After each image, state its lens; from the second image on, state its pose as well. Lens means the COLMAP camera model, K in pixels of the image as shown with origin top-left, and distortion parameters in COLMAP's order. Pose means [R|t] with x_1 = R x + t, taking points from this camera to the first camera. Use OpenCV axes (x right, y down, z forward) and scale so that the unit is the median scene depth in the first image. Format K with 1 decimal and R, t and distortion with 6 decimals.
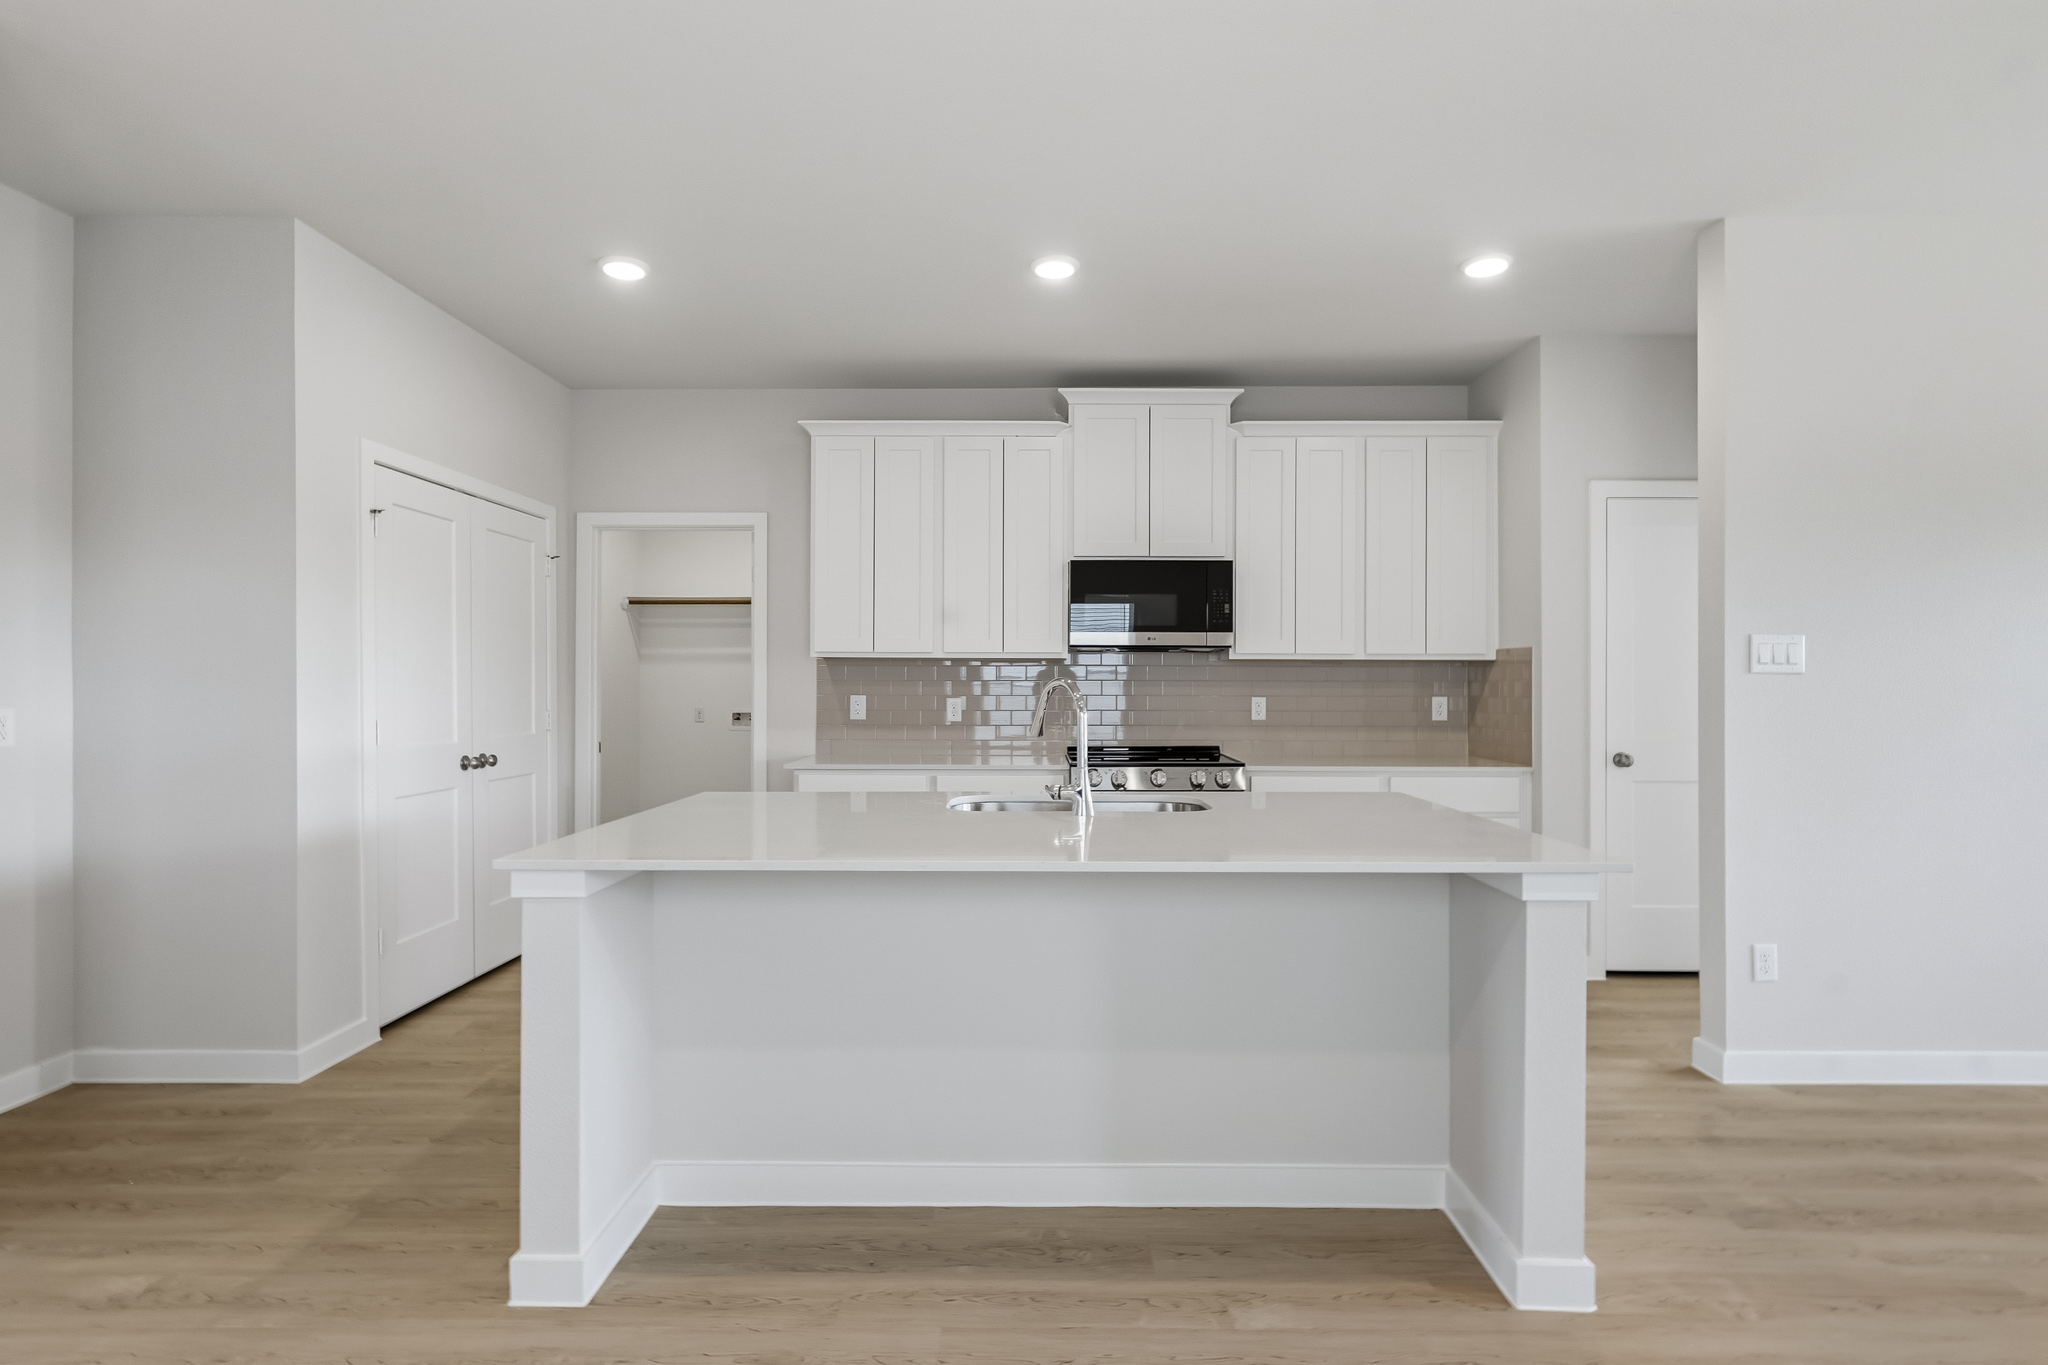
lens RADIAL K [[985.1, 0, 1015.1], [0, 985.1, 682.6], [0, 0, 1]] dist [-0.003914, -0.000108]
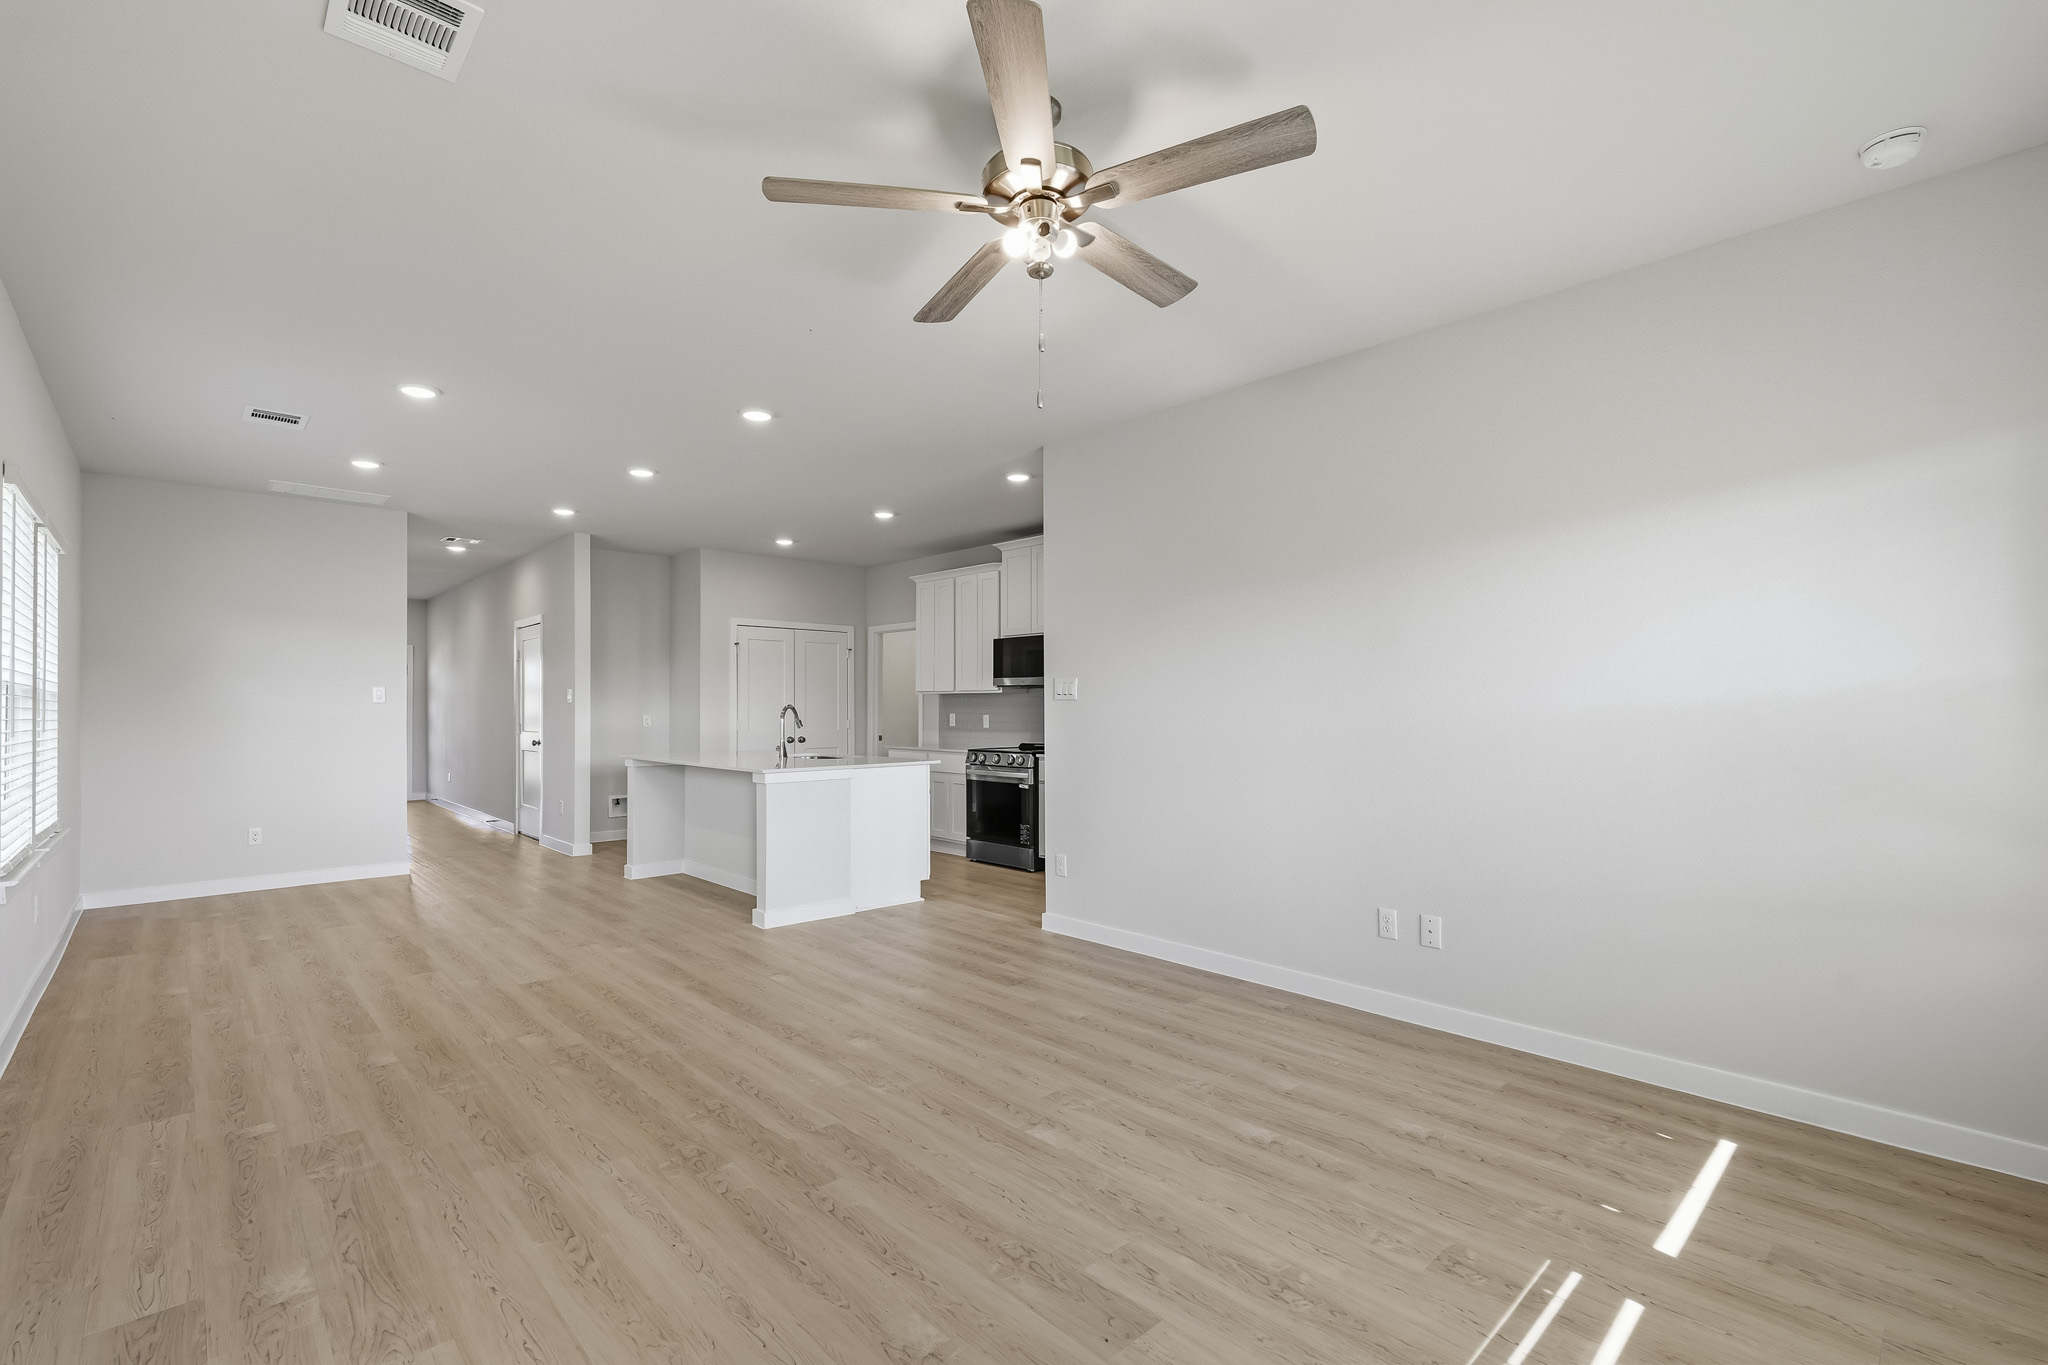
lens RADIAL K [[890.0, 0, 1029.4], [0, 890.0, 714.1], [0, 0, 1]] dist [-0.003212, -0.000033]
pose [[0.700303, 0.004511, -0.713831, 1.275286], [0.000308, 0.999978, 0.006621, 0.002760], [0.713845, -0.004856, 0.700287, -0.105428]]
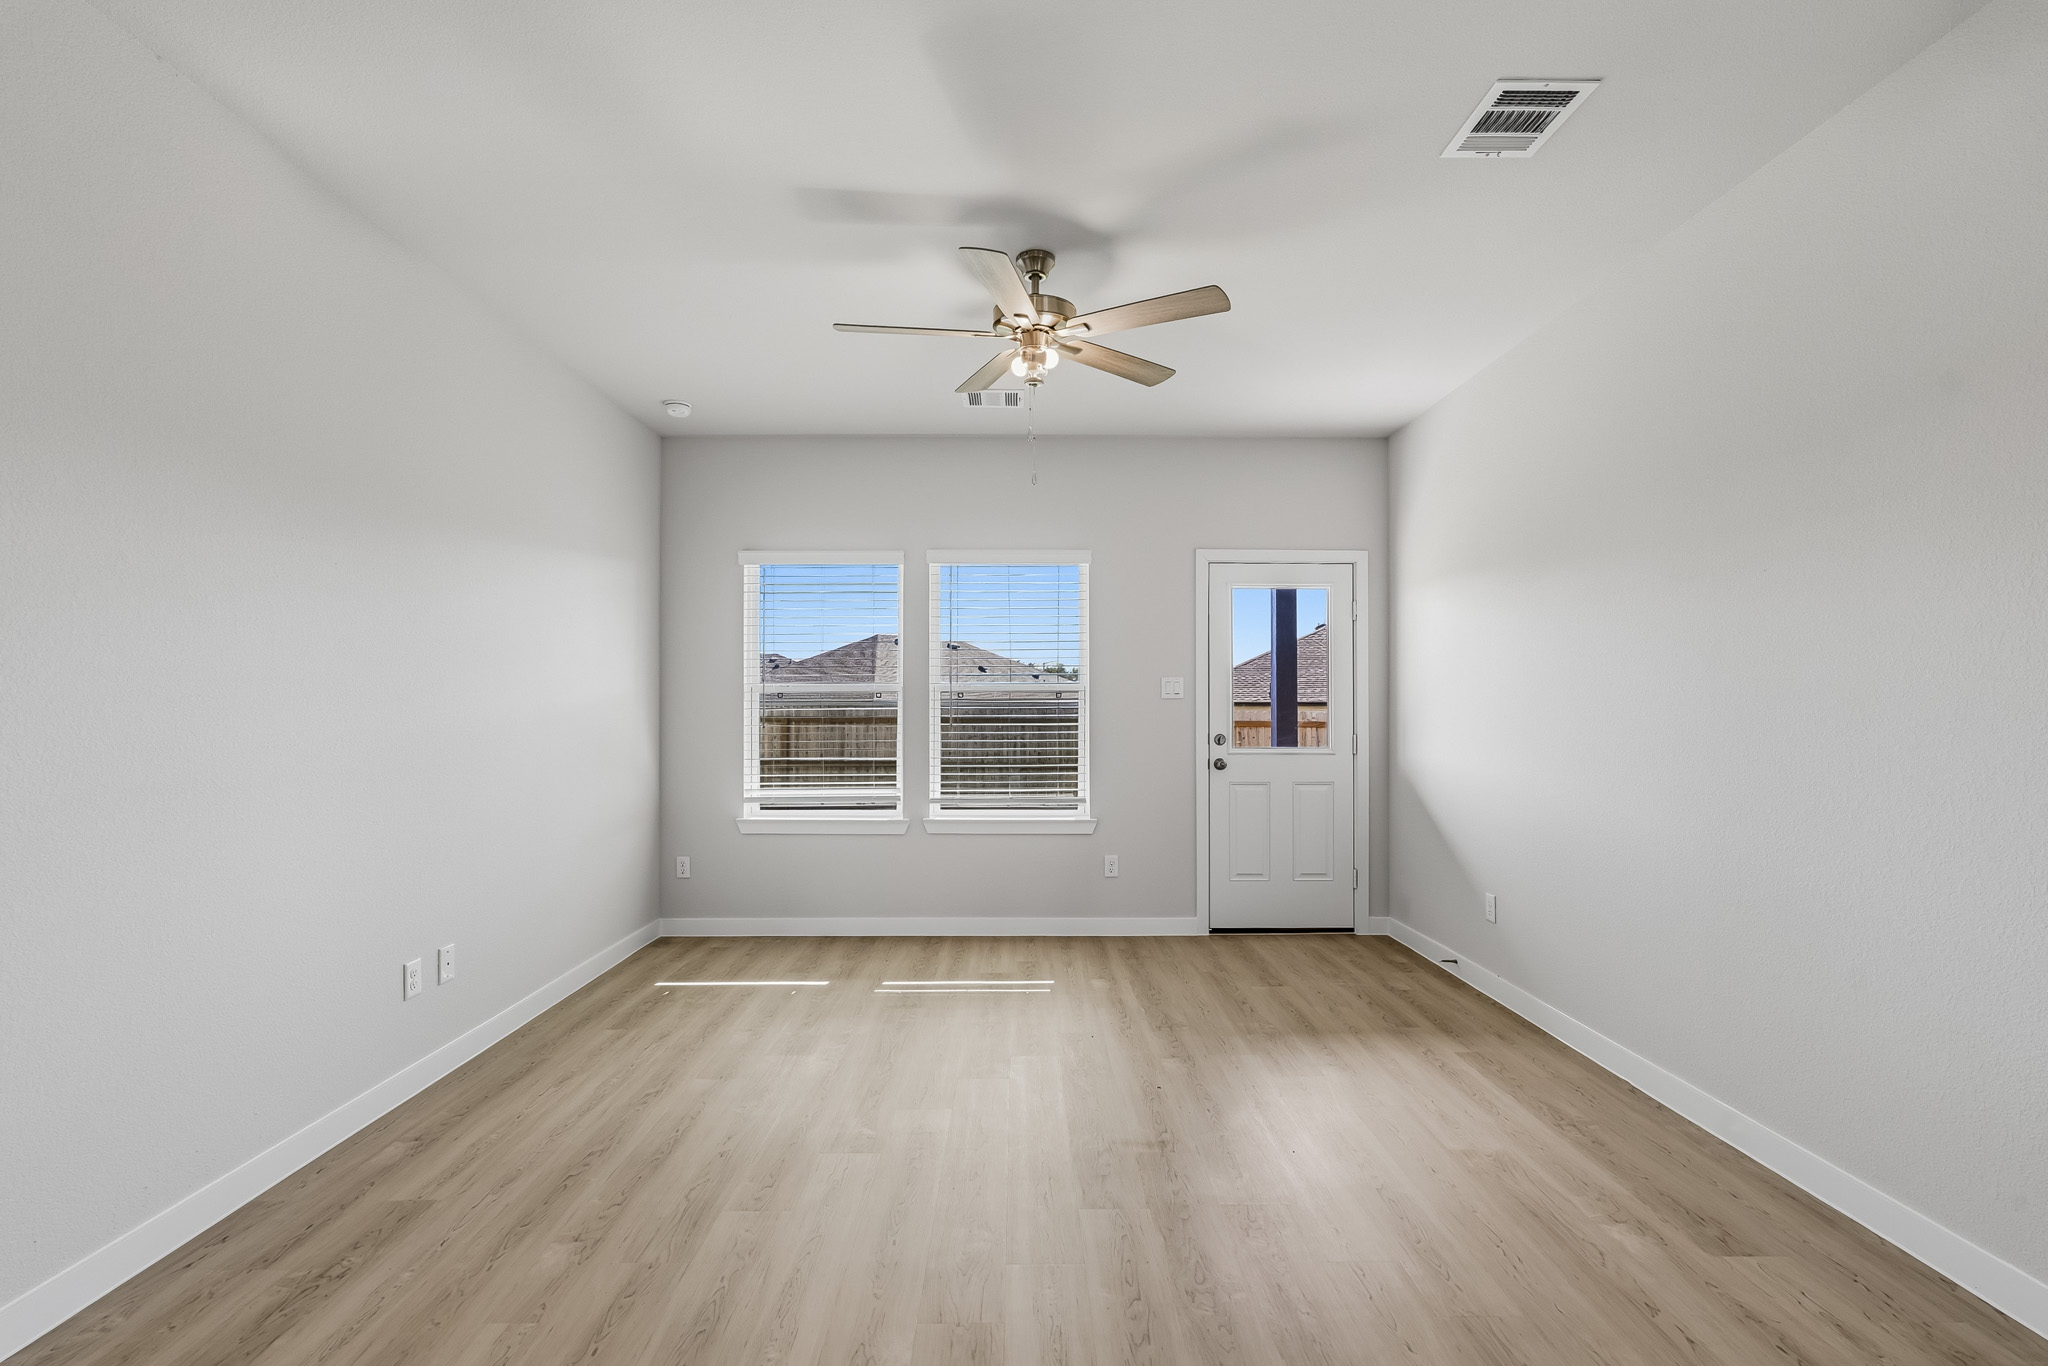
lens RADIAL K [[913.3, 0, 1029.6], [0, 913.3, 691.2], [0, 0, 1]] dist [-0.003436, -0.000334]
pose [[-0.026797, 0.016026, 0.999512, 0.269239], [0.001651, 0.999871, -0.015987, 0.002162], [-0.999640, 0.001221, -0.026820, 0.256826]]
